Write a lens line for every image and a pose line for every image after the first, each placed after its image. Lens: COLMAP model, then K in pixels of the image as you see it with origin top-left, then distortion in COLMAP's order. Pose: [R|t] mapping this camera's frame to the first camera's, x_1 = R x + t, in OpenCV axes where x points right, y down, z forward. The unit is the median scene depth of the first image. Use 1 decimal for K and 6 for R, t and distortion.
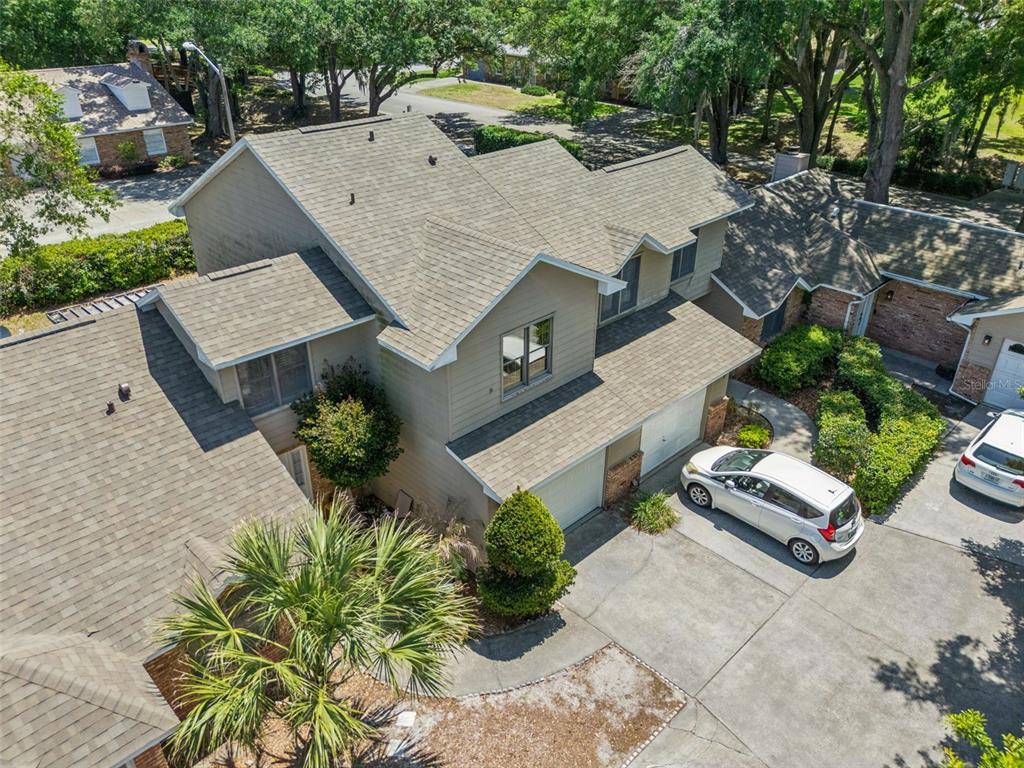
lens RADIAL K [[743.2, 0, 507.9], [0, 743.2, 381.4], [0, 0, 1]] dist [0.086340, -0.059773]
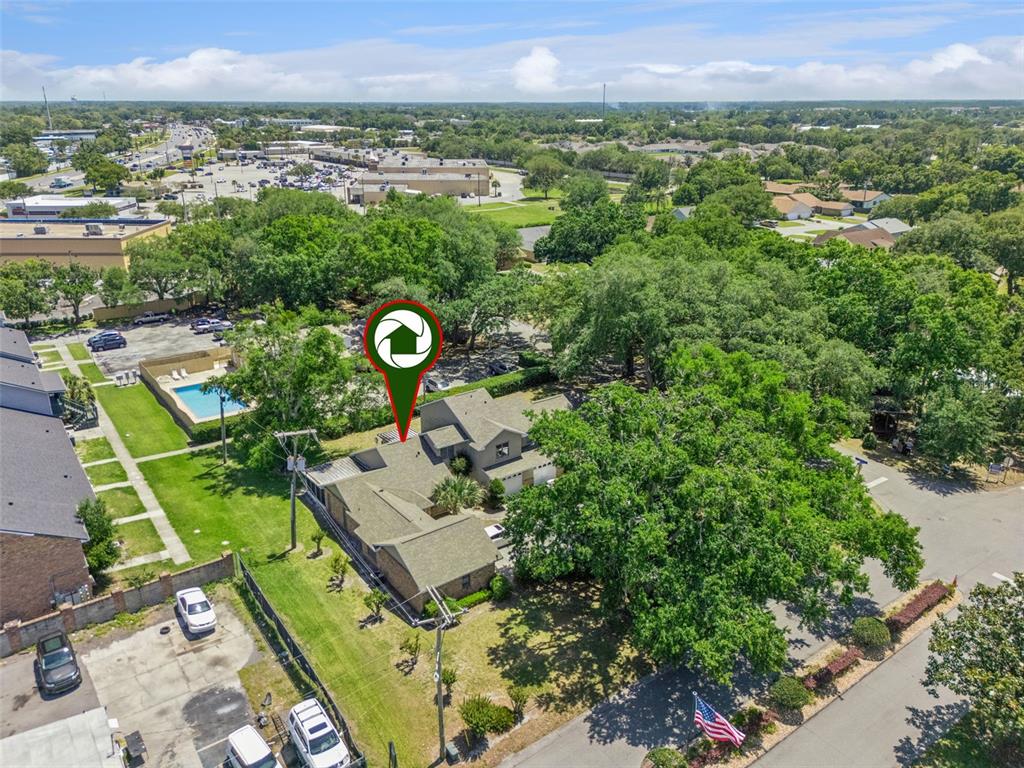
lens RADIAL K [[758.6, 0, 495.6], [0, 758.6, 386.0], [0, 0, 1]] dist [0.090327, 0.001719]
pose [[0.990112, 0.043944, -0.133216, 0.608734], [-0.063841, 0.986778, -0.148976, 0.279797], [0.124908, 0.156008, 0.979826, -3.709558]]
